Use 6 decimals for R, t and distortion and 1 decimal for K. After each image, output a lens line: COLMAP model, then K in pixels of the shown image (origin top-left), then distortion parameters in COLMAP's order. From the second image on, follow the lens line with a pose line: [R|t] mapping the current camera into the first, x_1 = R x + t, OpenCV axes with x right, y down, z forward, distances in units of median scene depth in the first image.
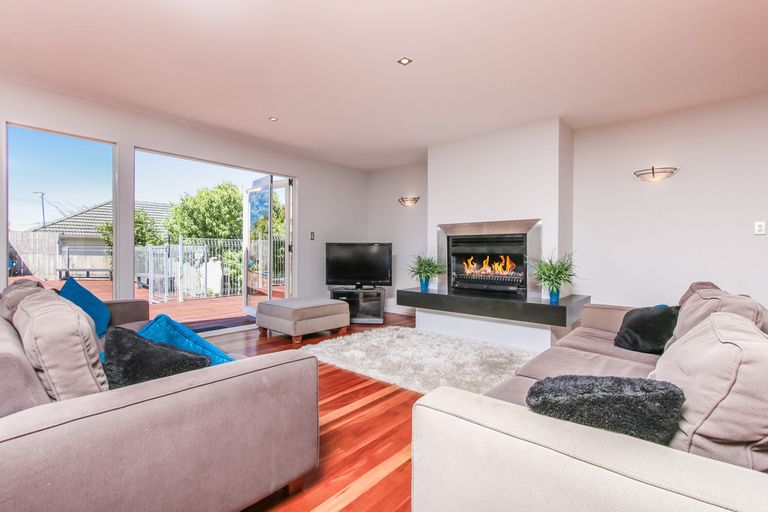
lens RADIAL K [[357.6, 0, 384.0], [0, 357.6, 256.0], [0, 0, 1]] dist [0.000340, -0.000005]
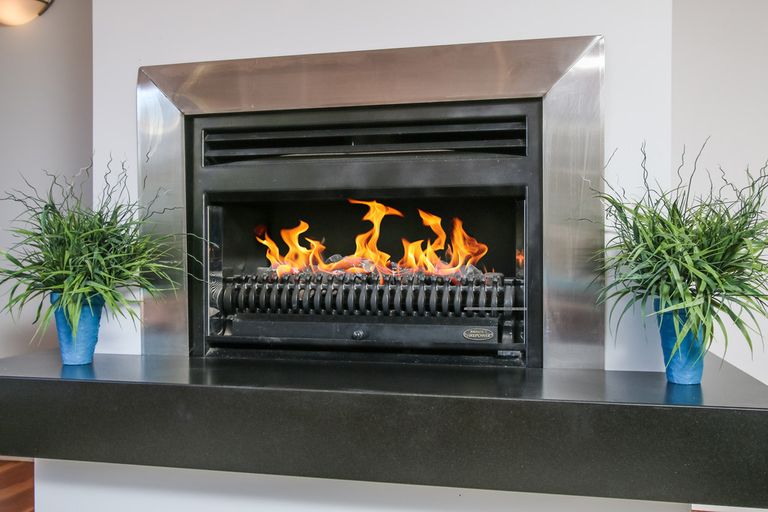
lens RADIAL K [[780.9, 0, 384.0], [0, 780.9, 256.0], [0, 0, 1]] dist [-0.001453, -0.006857]
pose [[0.884516, -0.003947, 0.466493, 0.060886], [0.007740, 0.999951, -0.006215, 0.037657], [-0.466445, 0.009108, 0.884503, 0.528608]]
